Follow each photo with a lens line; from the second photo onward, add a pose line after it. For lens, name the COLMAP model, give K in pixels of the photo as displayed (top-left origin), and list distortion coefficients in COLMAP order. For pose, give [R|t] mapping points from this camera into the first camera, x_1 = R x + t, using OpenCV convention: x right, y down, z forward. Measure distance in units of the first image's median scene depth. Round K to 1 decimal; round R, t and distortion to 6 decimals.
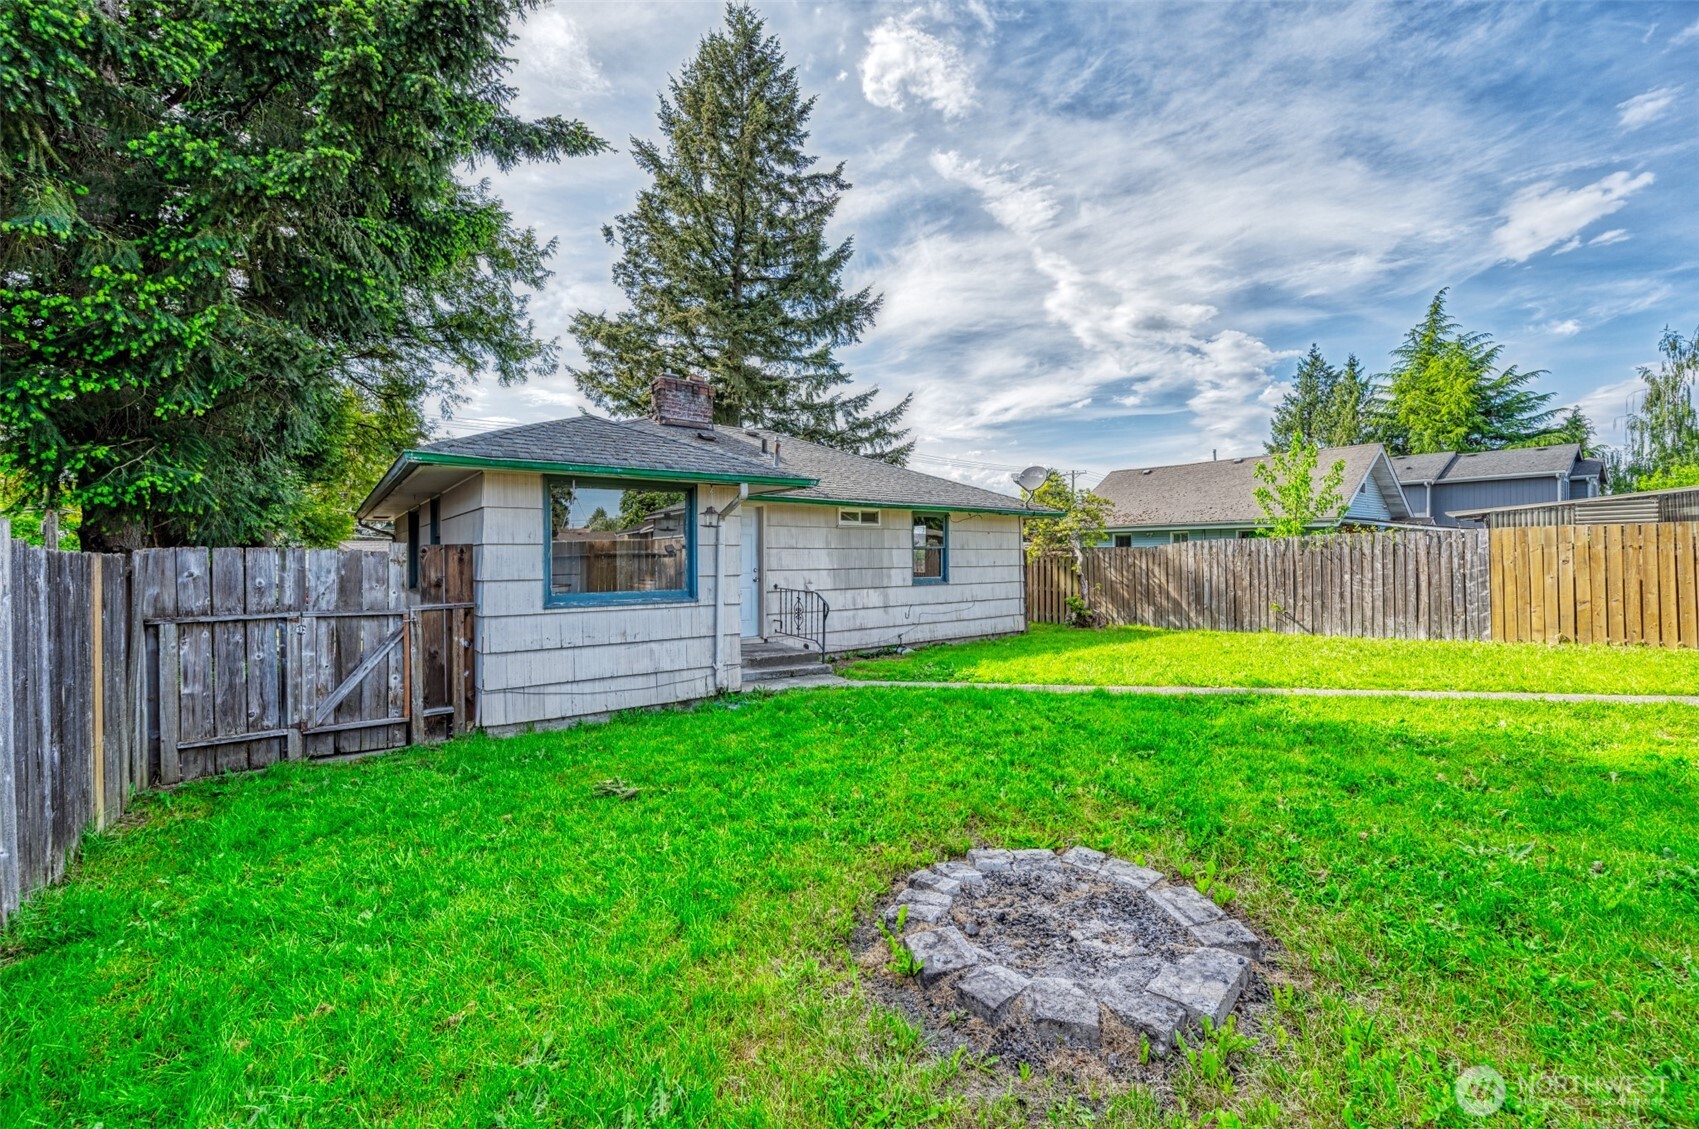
lens RADIAL K [[680.8, 0, 853.4], [0, 680.8, 552.7], [0, 0, 1]] dist [-0.003646, -0.000970]
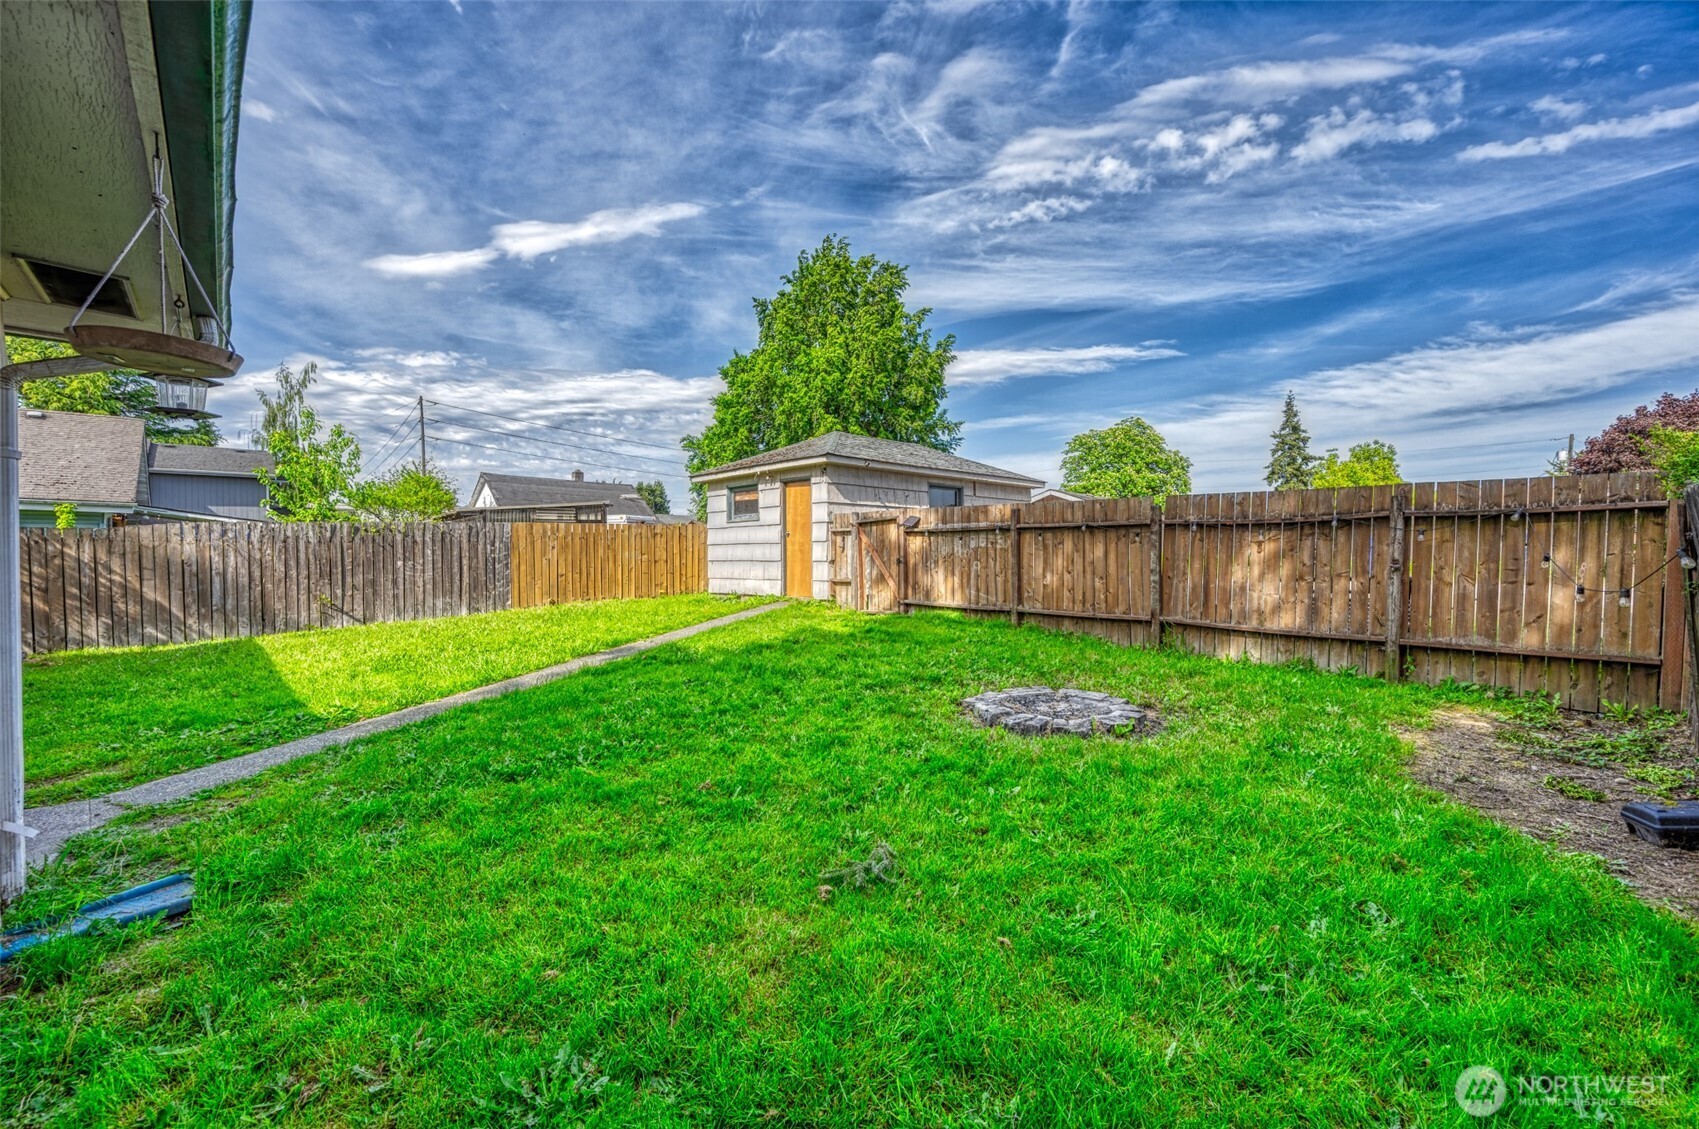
lens RADIAL K [[680.8, 0, 857.0], [0, 680.8, 558.7], [0, 0, 1]] dist [-0.003646, -0.000970]
pose [[-0.117429, -0.007396, 0.993054, -0.359353], [0.000604, 0.999972, 0.007518, 0.020010], [-0.993081, 0.001483, -0.117422, 0.408853]]
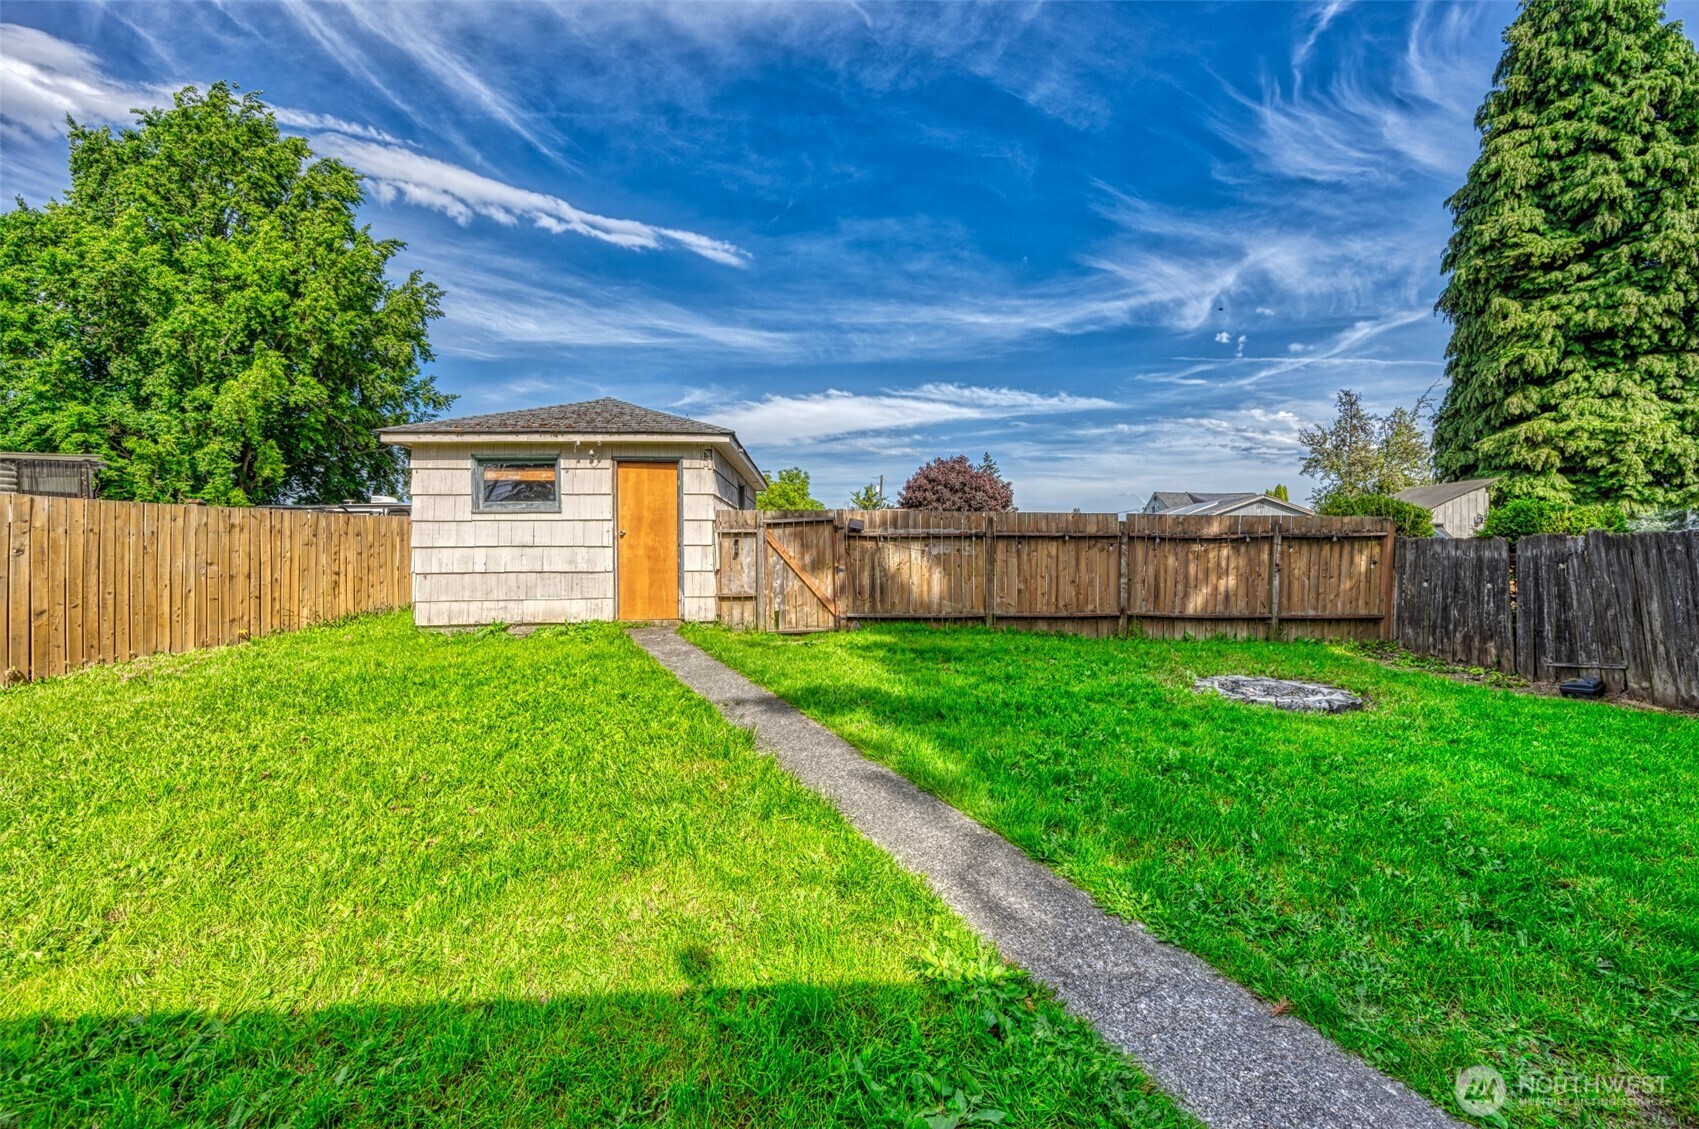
lens RADIAL K [[680.8, 0, 848.0], [0, 680.8, 554.2], [0, 0, 1]] dist [-0.003646, -0.000970]
pose [[-0.834505, 0.001781, 0.550997, 0.046286], [0.001670, 0.999998, -0.000703, 0.013686], [-0.550997, 0.000333, -0.834507, 0.851470]]
